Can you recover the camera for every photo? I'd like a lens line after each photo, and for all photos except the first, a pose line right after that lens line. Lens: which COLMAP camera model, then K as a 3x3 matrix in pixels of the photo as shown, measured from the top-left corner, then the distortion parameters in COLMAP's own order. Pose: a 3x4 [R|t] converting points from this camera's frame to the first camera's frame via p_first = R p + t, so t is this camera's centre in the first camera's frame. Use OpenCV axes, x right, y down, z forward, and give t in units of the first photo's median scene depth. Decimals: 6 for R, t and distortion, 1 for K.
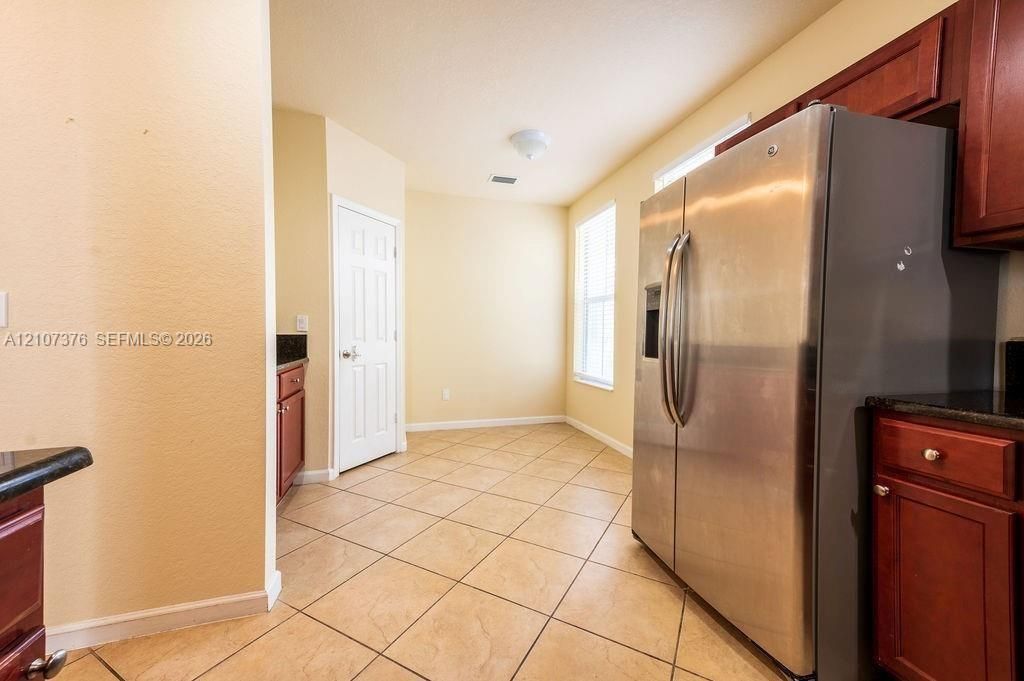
lens RADIAL K [[394.7, 0, 512.0], [0, 394.7, 340.5], [0, 0, 1]] dist [0.025416, 0.000086]
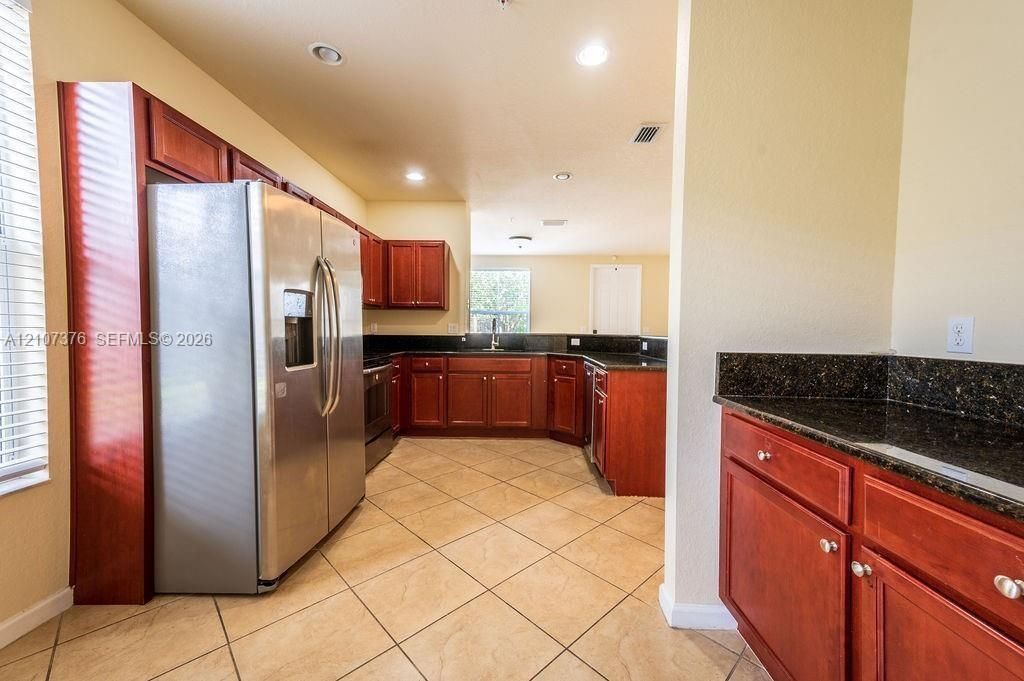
lens RADIAL K [[405.8, 0, 512.0], [0, 405.8, 340.5], [0, 0, 1]] dist [0.023449, 0.000066]
pose [[-0.953029, -0.020454, 0.302188, -0.485027], [-0.005198, 0.998675, 0.051203, -0.077941], [-0.302835, 0.047227, -0.951872, 1.919616]]
